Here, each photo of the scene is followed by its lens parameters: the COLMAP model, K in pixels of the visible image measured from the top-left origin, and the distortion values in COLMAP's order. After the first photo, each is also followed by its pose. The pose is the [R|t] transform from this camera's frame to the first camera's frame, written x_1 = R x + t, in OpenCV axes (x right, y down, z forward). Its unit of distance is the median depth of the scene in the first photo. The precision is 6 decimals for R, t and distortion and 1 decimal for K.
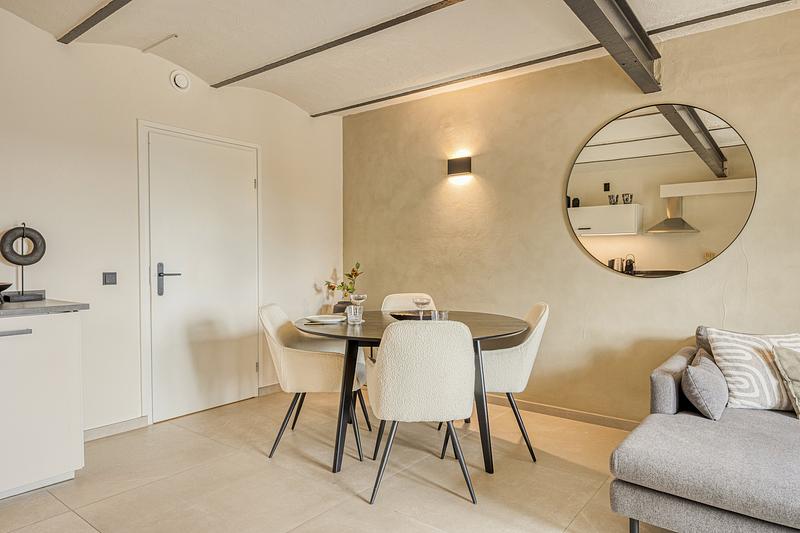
lens RADIAL K [[509.5, 0, 401.0], [0, 509.5, 269.4], [0, 0, 1]] dist [-0.004720, -0.002164]
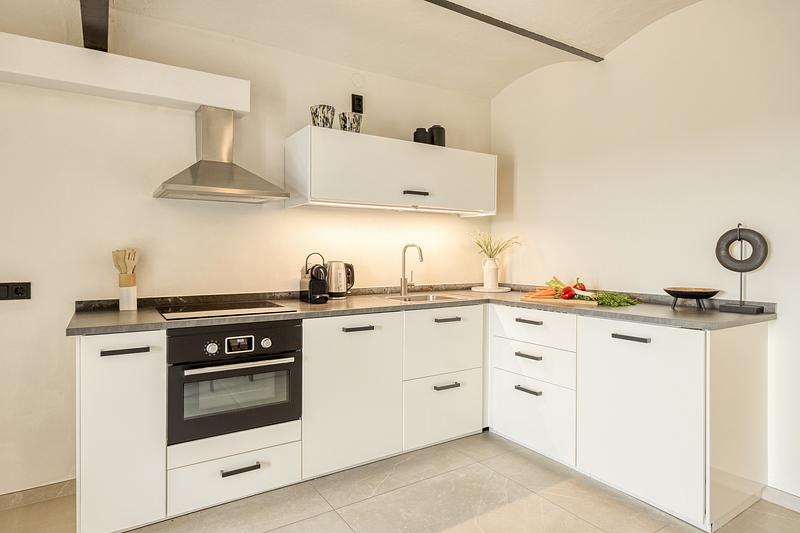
lens RADIAL K [[446.8, 0, 397.8], [0, 446.8, 256.6], [0, 0, 1]] dist [-0.003805, -0.000892]
pose [[-0.349690, 0.006569, -0.936843, 0.173491], [-0.018141, 0.999740, 0.013781, -0.033721], [0.936690, 0.021814, -0.349480, 0.712350]]
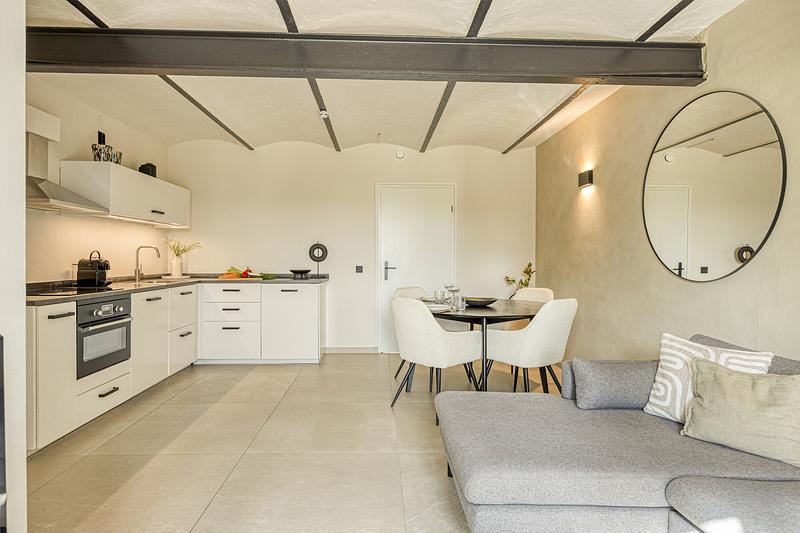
lens RADIAL K [[446.8, 0, 397.6], [0, 446.8, 260.4], [0, 0, 1]] dist [-0.003805, -0.000892]
pose [[0.641710, 0.007496, -0.766911, 0.891708], [-0.020770, 0.999755, -0.007608, -0.005855], [0.766666, 0.020811, 0.641708, 0.059049]]
